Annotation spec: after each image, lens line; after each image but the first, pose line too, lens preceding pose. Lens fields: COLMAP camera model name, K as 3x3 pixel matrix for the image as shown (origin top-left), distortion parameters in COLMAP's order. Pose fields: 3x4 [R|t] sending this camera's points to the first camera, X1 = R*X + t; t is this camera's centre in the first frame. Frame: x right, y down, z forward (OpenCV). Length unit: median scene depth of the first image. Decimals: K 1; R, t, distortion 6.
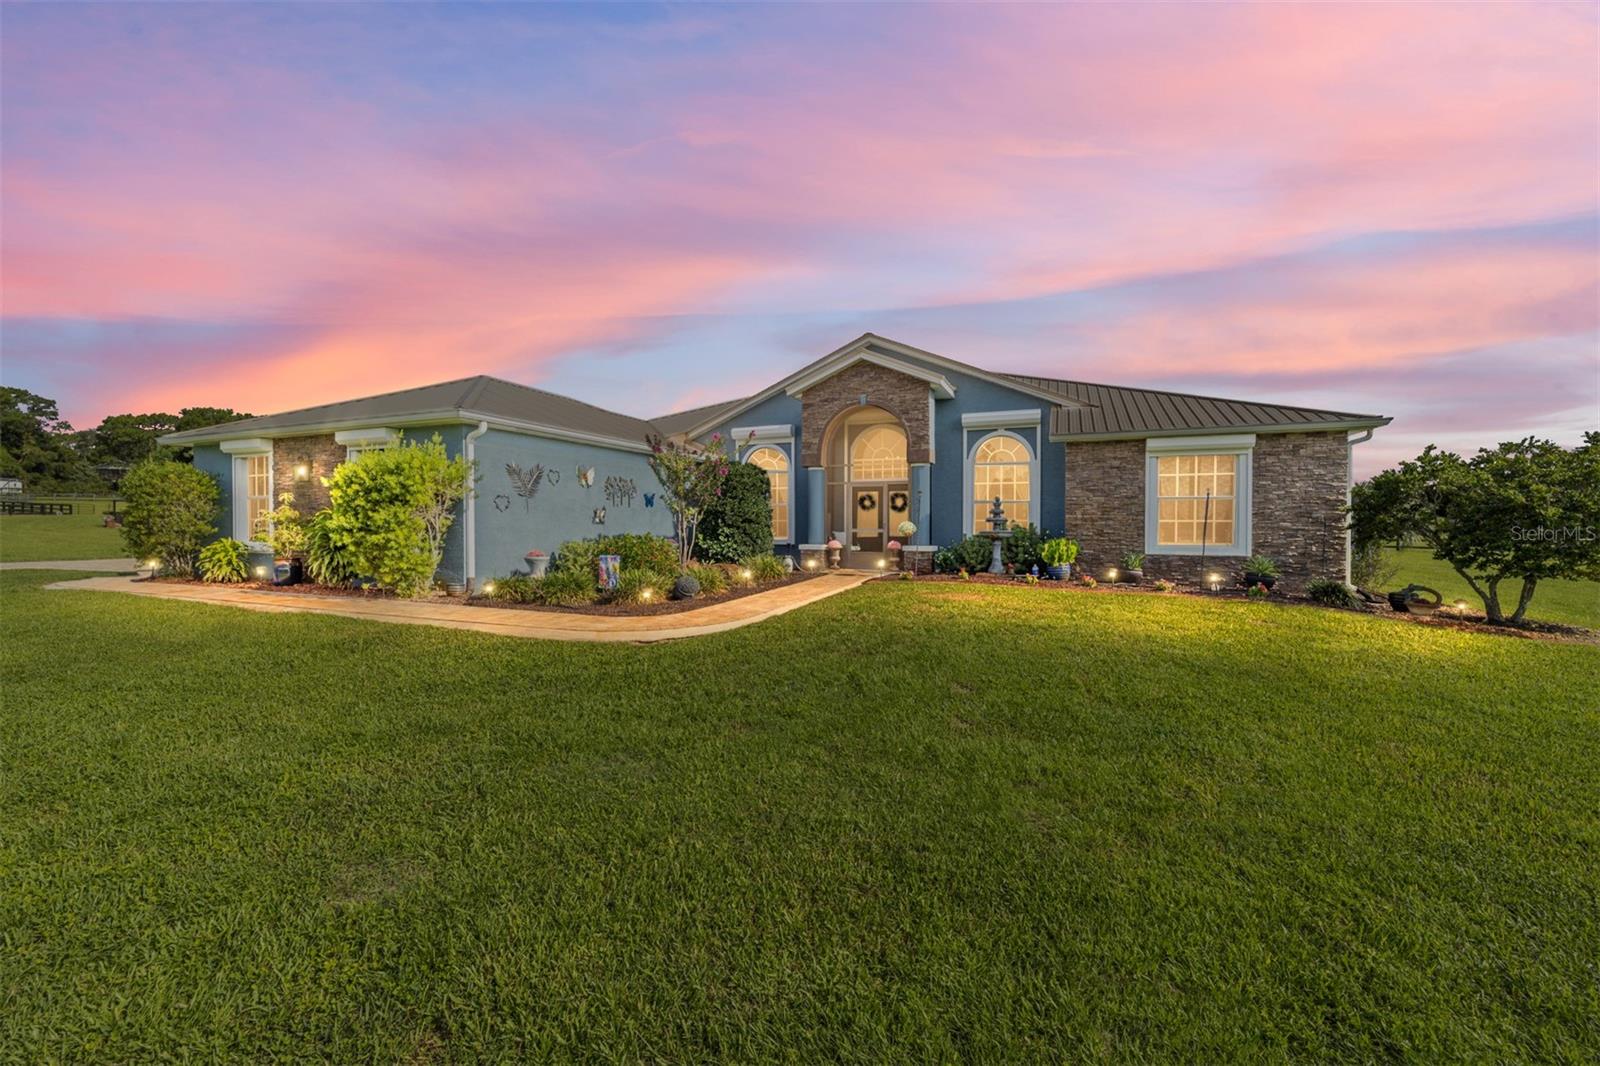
lens RADIAL K [[631.3, 0, 799.3], [0, 631.3, 524.6], [0, 0, 1]] dist [0.002874, 0.000095]
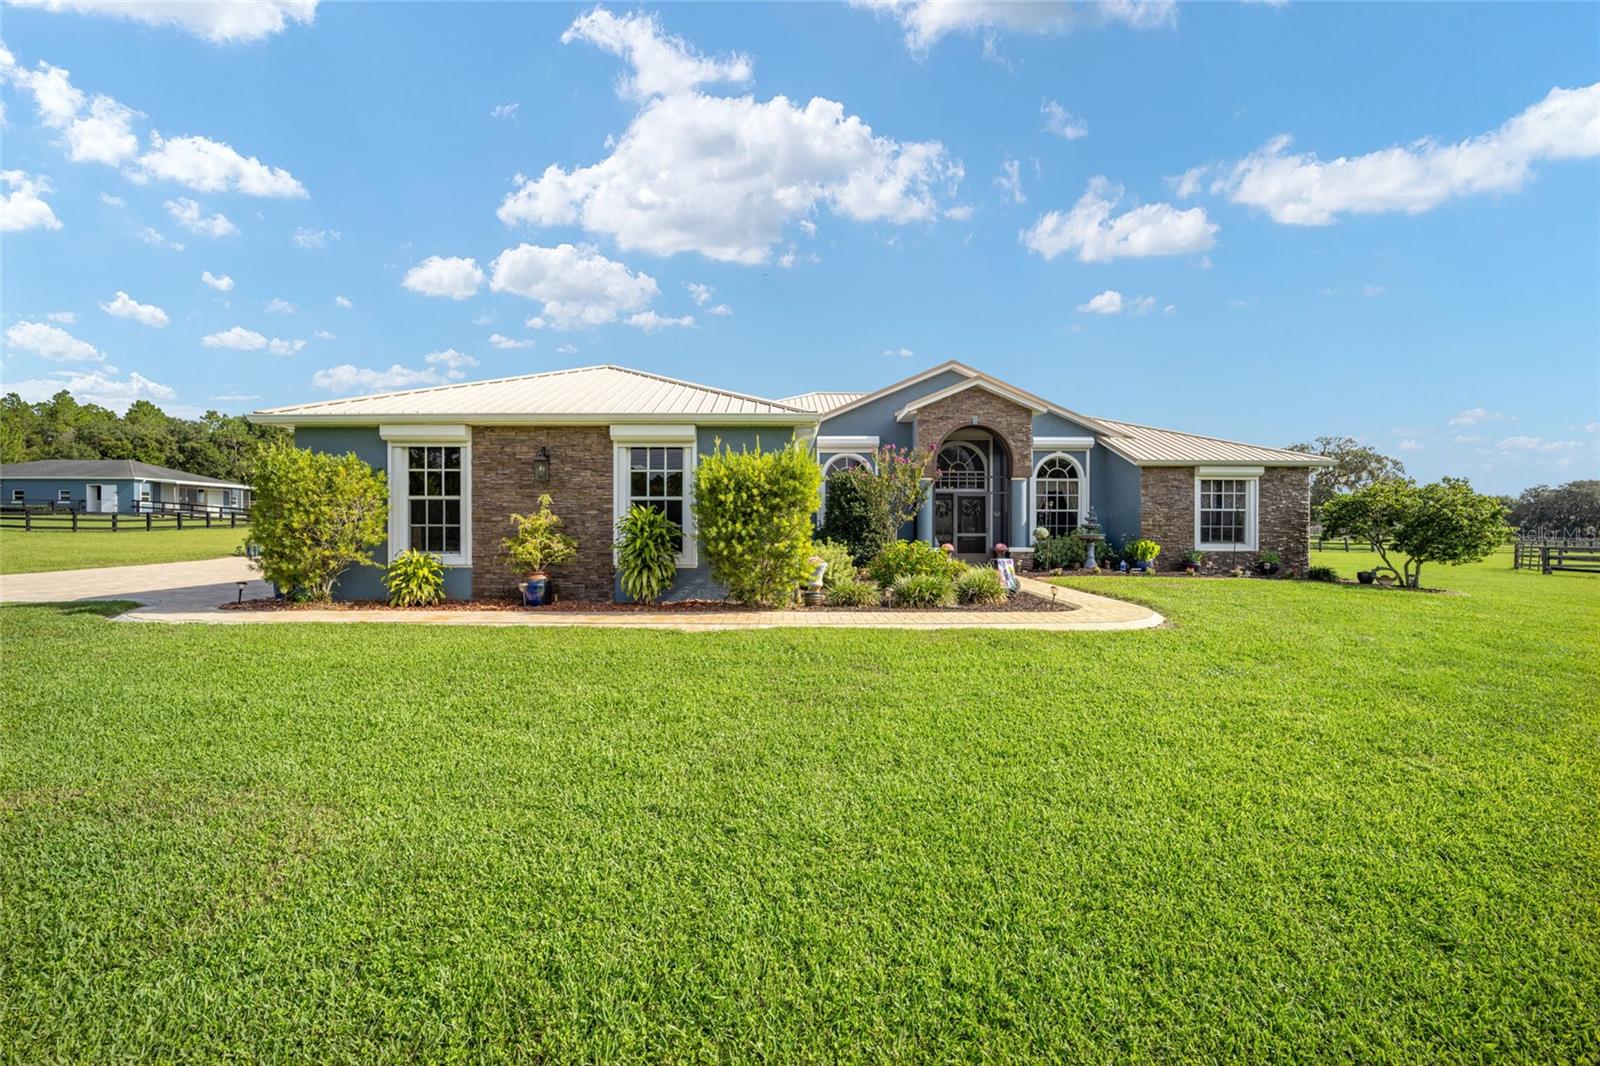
lens RADIAL K [[631.3, 0, 802.7], [0, 631.3, 536.0], [0, 0, 1]] dist [0.002874, 0.000095]
pose [[0.916806, -0.007001, 0.399272, -0.756596], [0.003013, 0.999939, 0.010616, -0.002565], [-0.399322, -0.008530, 0.916771, 0.090846]]
